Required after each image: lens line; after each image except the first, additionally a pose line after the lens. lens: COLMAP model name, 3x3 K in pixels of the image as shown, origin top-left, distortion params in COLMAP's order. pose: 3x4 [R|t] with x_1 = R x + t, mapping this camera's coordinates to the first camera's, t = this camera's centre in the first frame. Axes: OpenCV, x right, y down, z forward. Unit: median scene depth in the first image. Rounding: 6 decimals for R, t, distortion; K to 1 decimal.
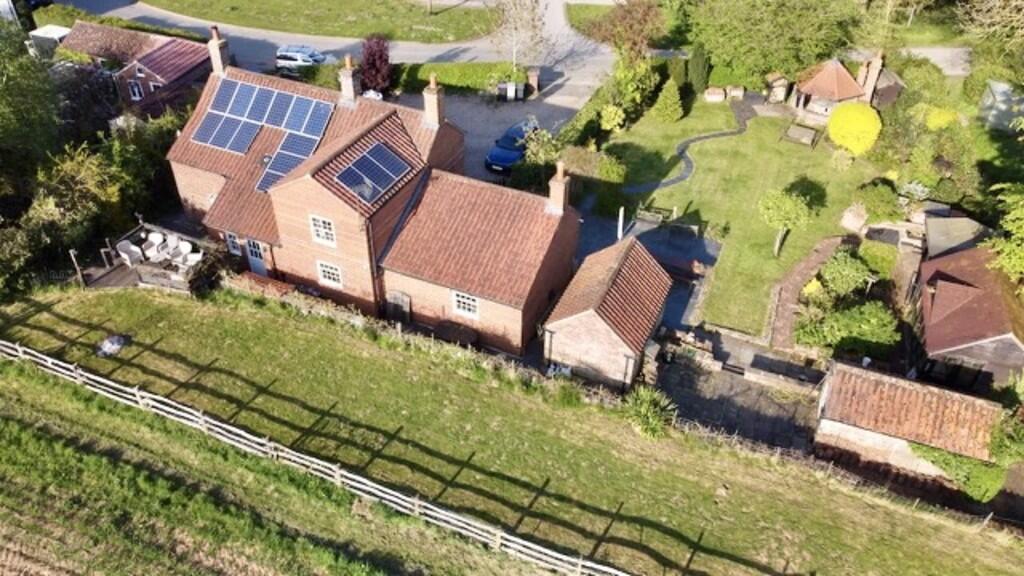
lens RADIAL K [[766.0, 0, 512.0], [0, 766.0, 288.0], [0, 0, 1]] dist [0.009932, 0.000258]
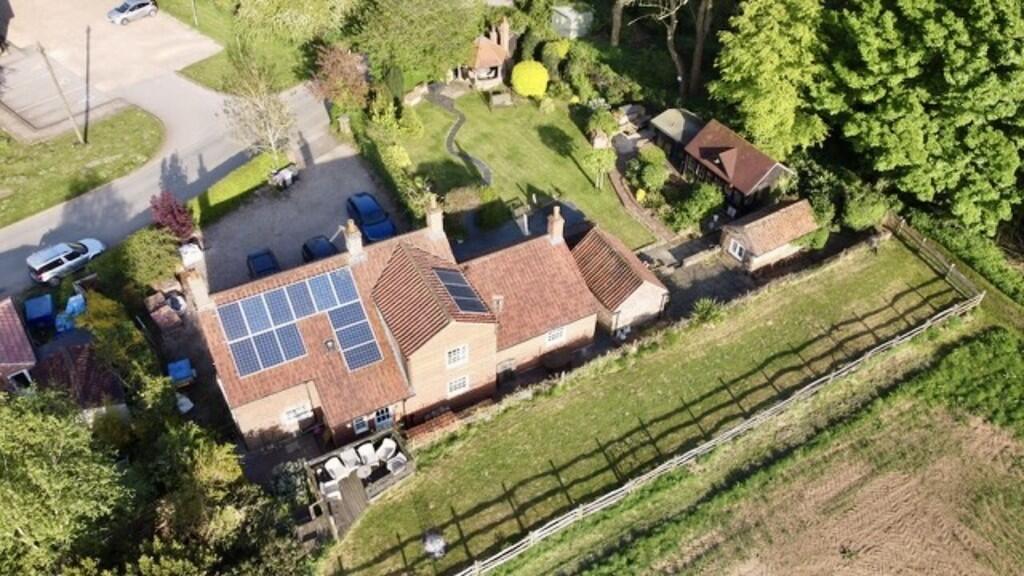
lens RADIAL K [[766.0, 0, 512.0], [0, 766.0, 288.0], [0, 0, 1]] dist [0.009932, 0.000258]
pose [[0.597661, -0.557662, 0.576033, -0.802484], [0.485841, 0.823440, 0.293096, -0.457703], [-0.637777, 0.104688, 0.763073, 0.035330]]
